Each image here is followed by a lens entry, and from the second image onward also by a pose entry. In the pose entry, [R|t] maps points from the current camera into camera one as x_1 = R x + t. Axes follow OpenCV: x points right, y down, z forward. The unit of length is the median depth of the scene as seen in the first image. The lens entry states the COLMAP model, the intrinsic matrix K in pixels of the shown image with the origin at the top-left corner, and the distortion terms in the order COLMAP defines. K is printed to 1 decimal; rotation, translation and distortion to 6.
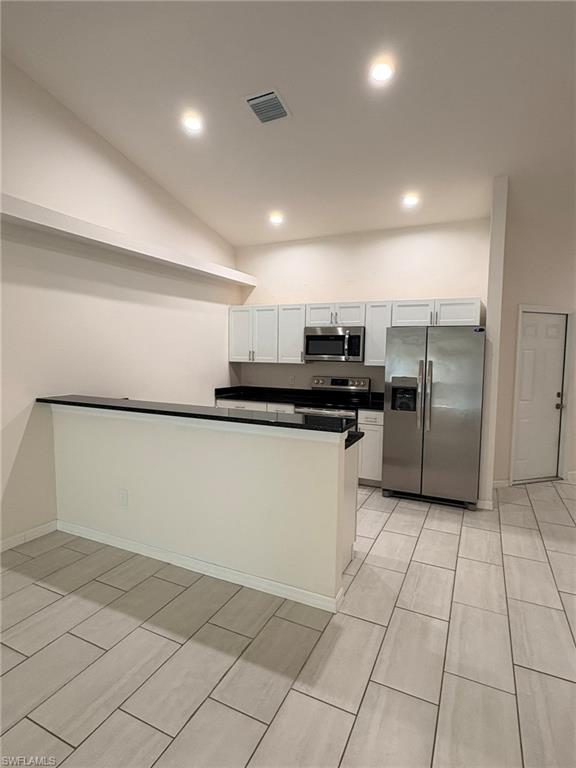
lens RADIAL K [[403.2, 0, 288.0], [0, 403.2, 384.0], [0, 0, 1]] dist [0.001251, 0.000439]
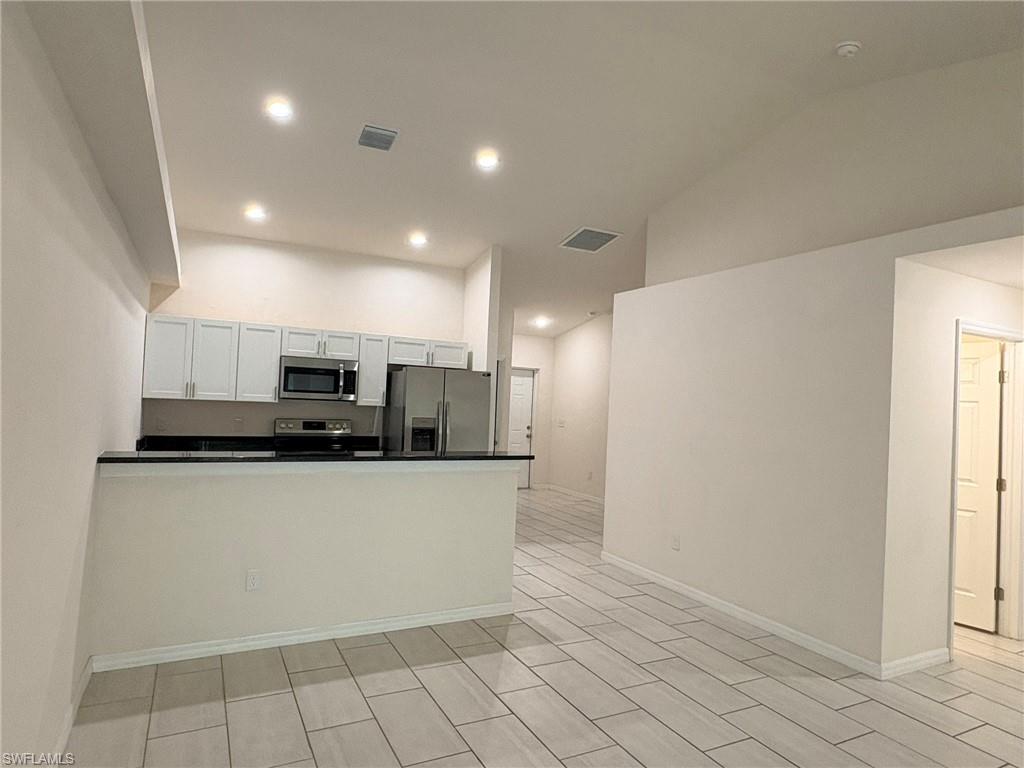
lens RADIAL K [[612.1, 0, 513.1], [0, 612.1, 390.5], [0, 0, 1]] dist [-0.005590, 0.004987]
pose [[0.602072, 0.023369, 0.798100, -0.664776], [0.026080, 0.998463, -0.048910, -0.004471], [-0.798016, 0.050262, 0.600537, -0.065010]]
